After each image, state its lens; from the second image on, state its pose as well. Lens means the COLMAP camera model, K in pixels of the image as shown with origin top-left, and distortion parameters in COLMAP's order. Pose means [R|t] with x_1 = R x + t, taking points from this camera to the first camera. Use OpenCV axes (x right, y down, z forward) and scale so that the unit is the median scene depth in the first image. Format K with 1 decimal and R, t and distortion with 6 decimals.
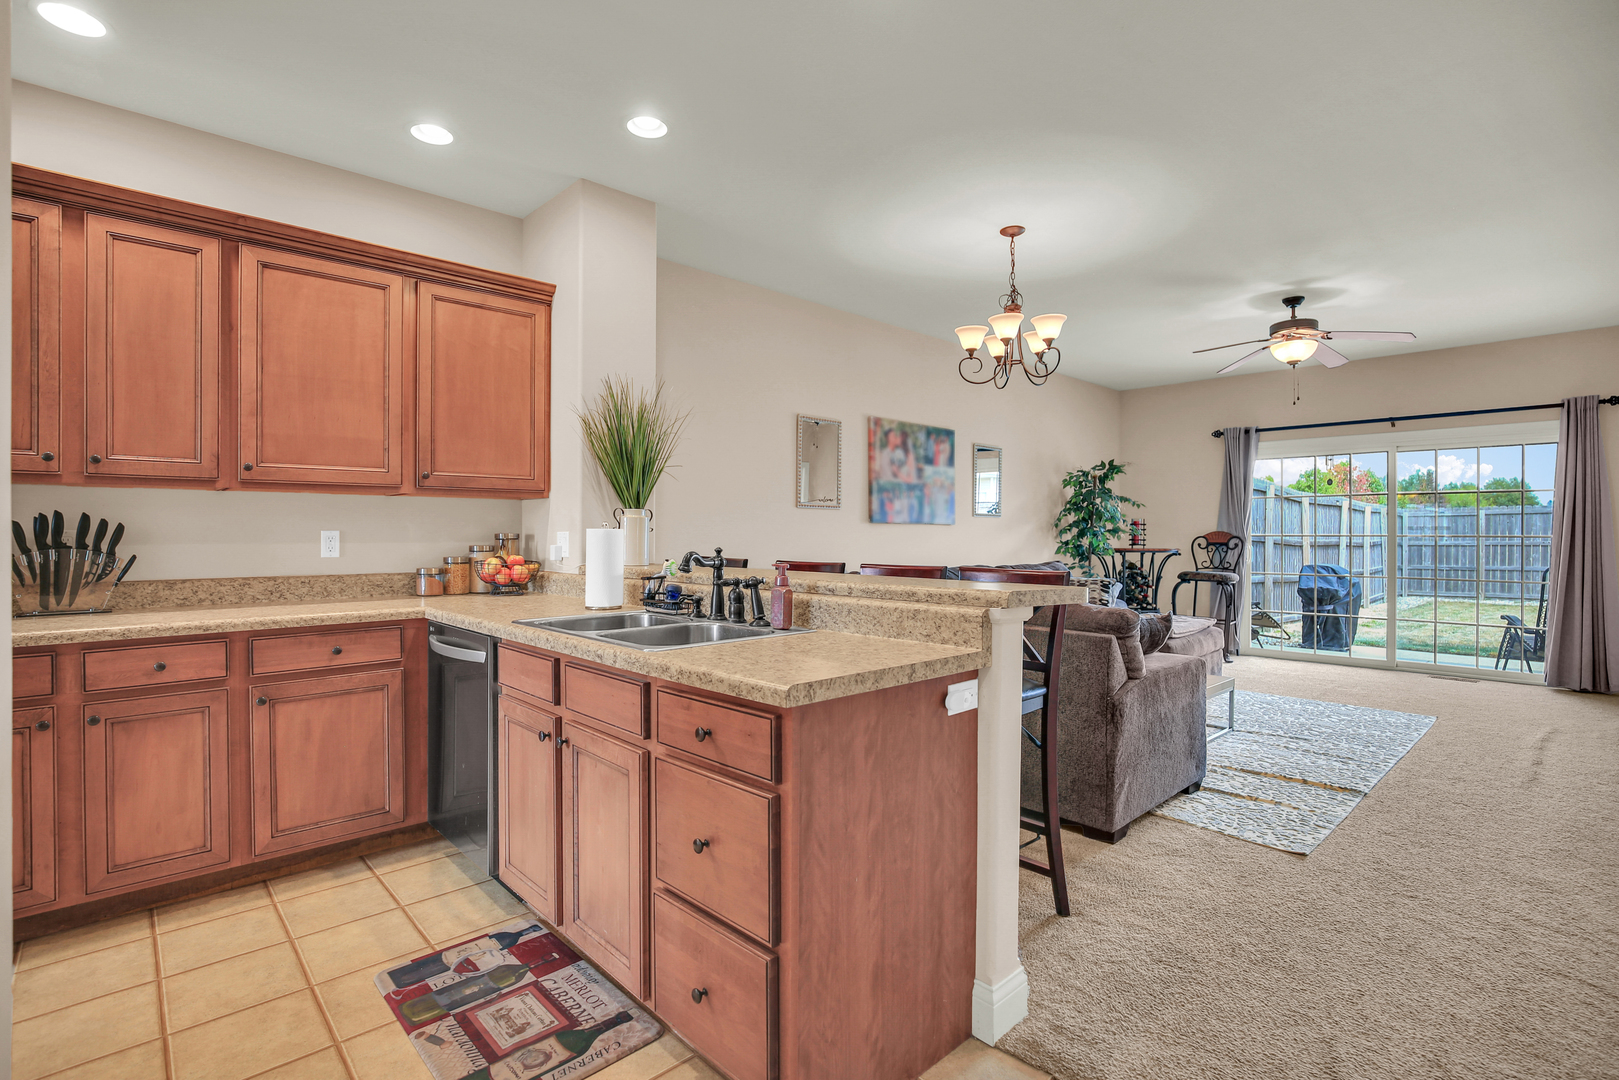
lens RADIAL K [[762.9, 0, 808.0], [0, 762.9, 535.9], [0, 0, 1]] dist [-0.038449, 0.008629]
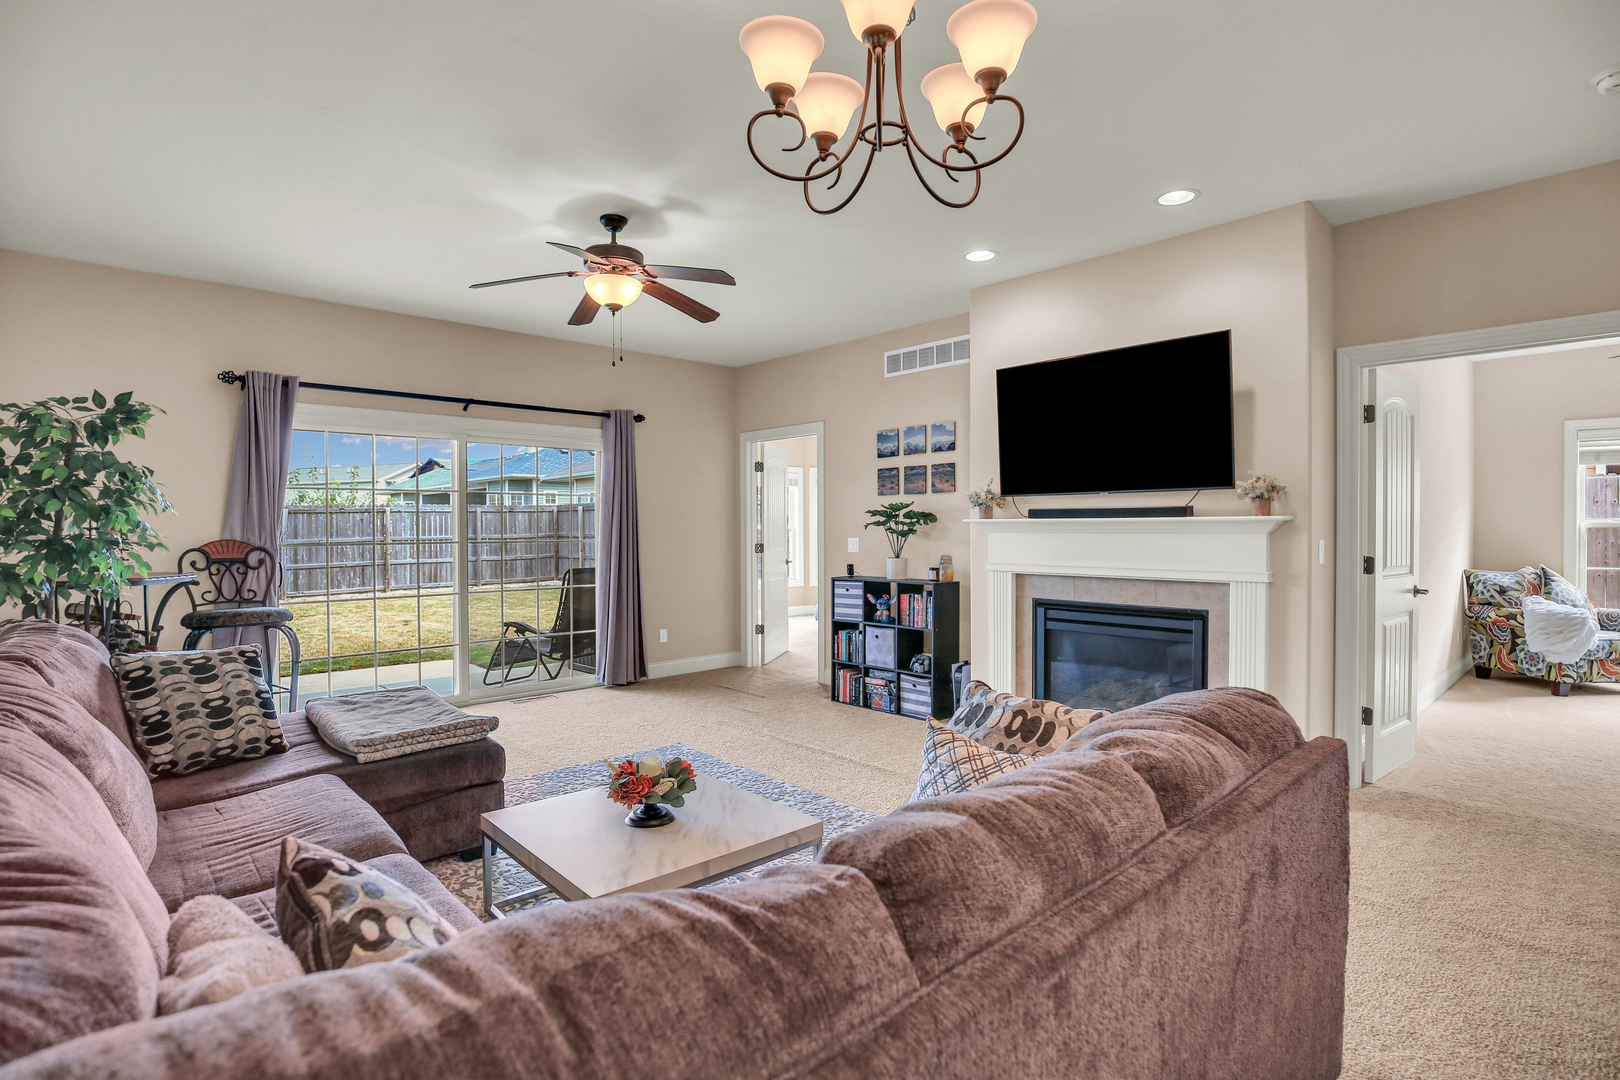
lens RADIAL K [[793.2, 0, 808.5], [0, 793.2, 538.0], [0, 0, 1]] dist [-0.026965, 0.000308]
pose [[0.004434, -0.013714, 0.999896, -0.096203], [0.008230, 0.999873, 0.013678, -0.015632], [-0.999956, 0.008169, 0.004546, 0.685185]]
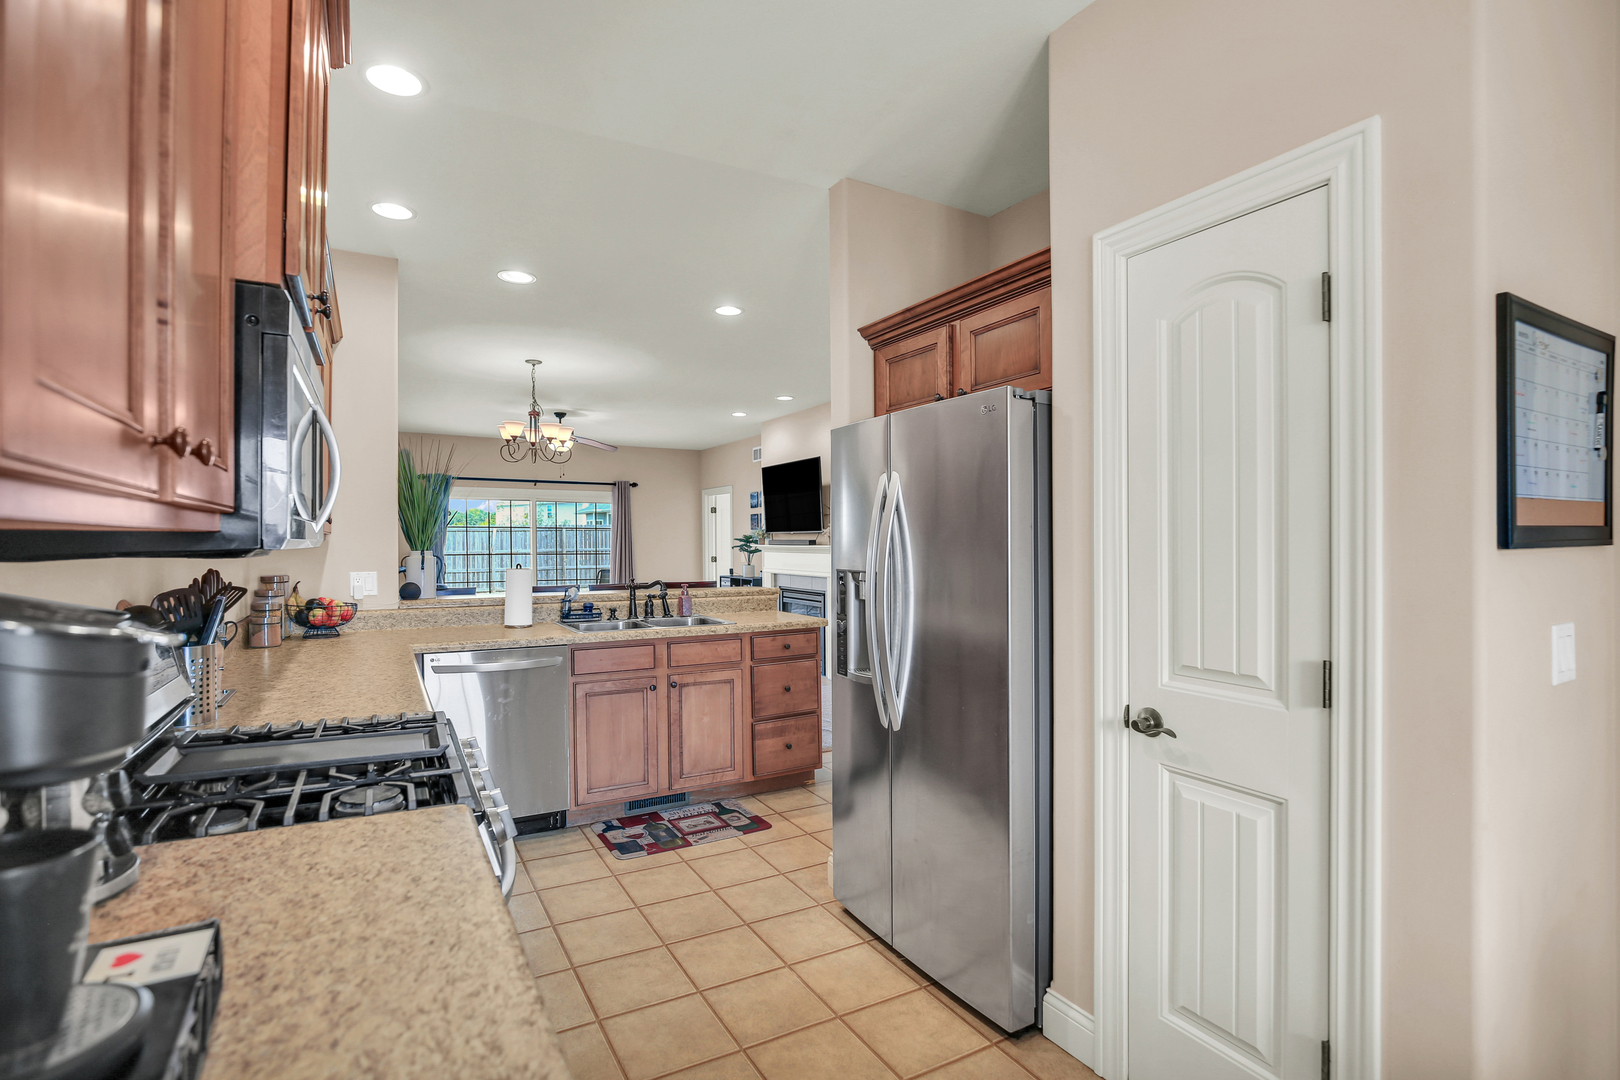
lens RADIAL K [[763.4, 0, 800.7], [0, 763.4, 531.1], [0, 0, 1]] dist [-0.038449, 0.008629]
pose [[0.233955, 0.013482, 0.972154, -0.715017], [0.004573, 0.999878, -0.014968, -0.026246], [-0.972237, 0.007947, 0.233865, 0.087729]]
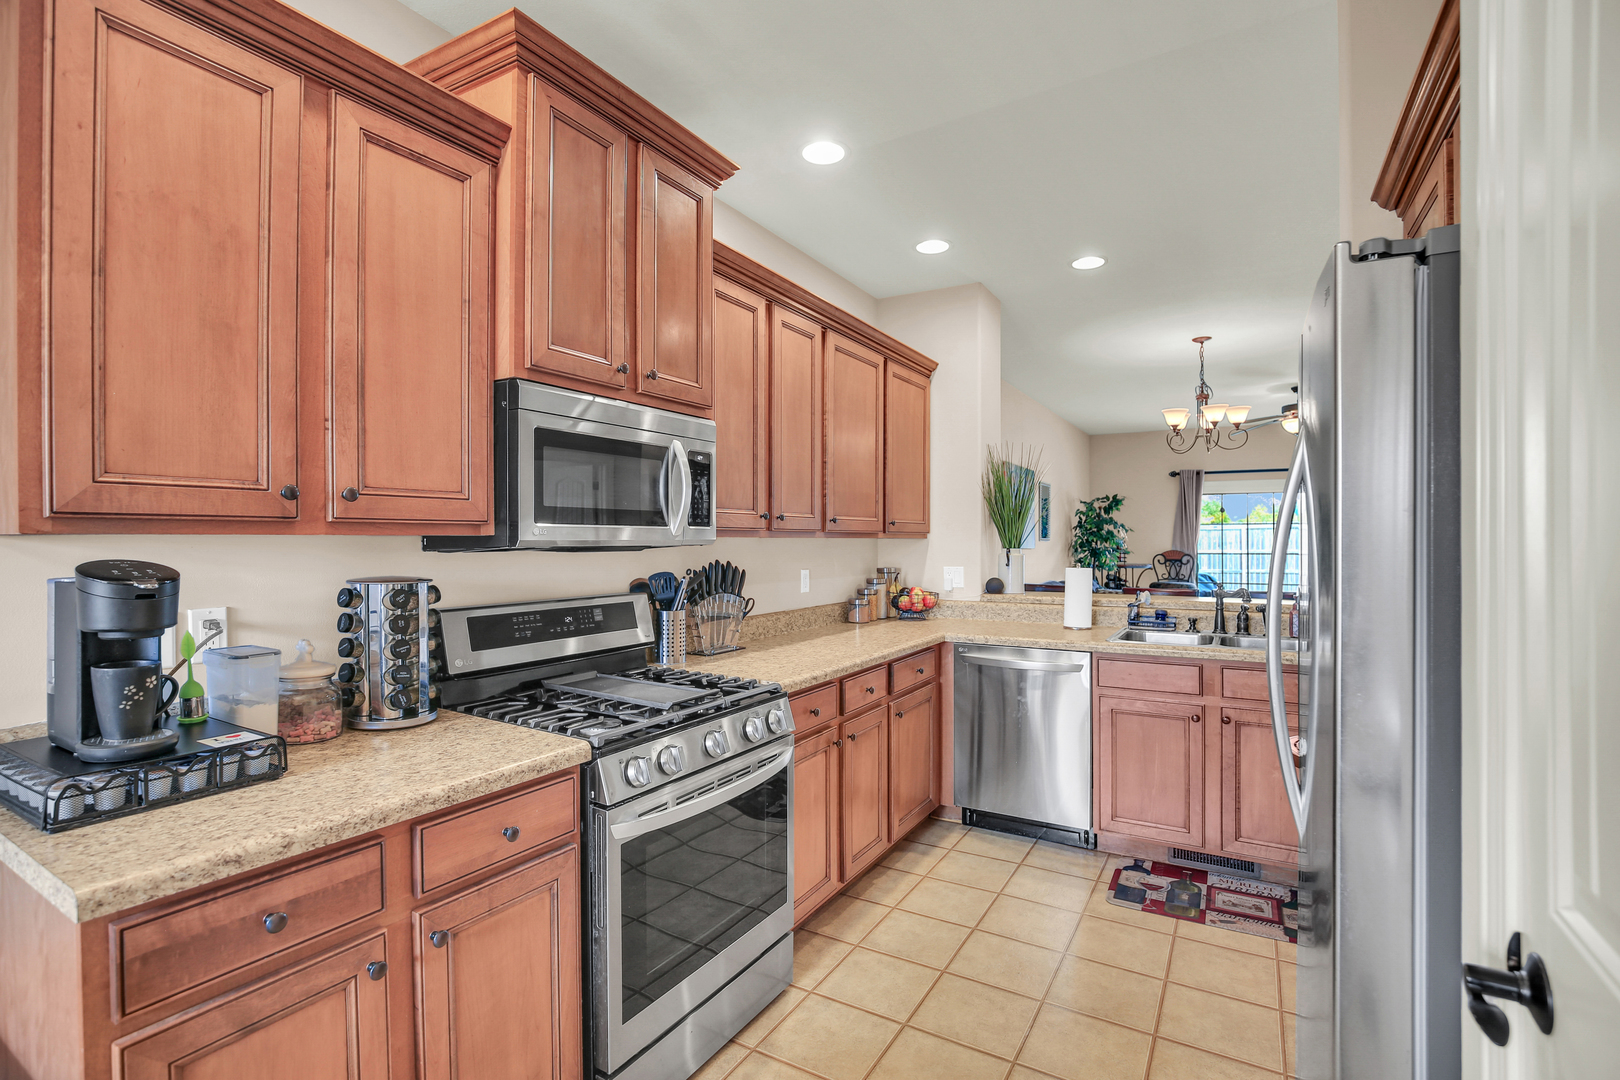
lens RADIAL K [[763.4, 0, 794.5], [0, 763.4, 535.8], [0, 0, 1]] dist [-0.038449, 0.008629]
pose [[0.962808, 0.001527, 0.270184, -0.528618], [0.000797, 0.999964, -0.008491, -0.026363], [-0.270187, 0.008390, 0.962771, -0.066422]]
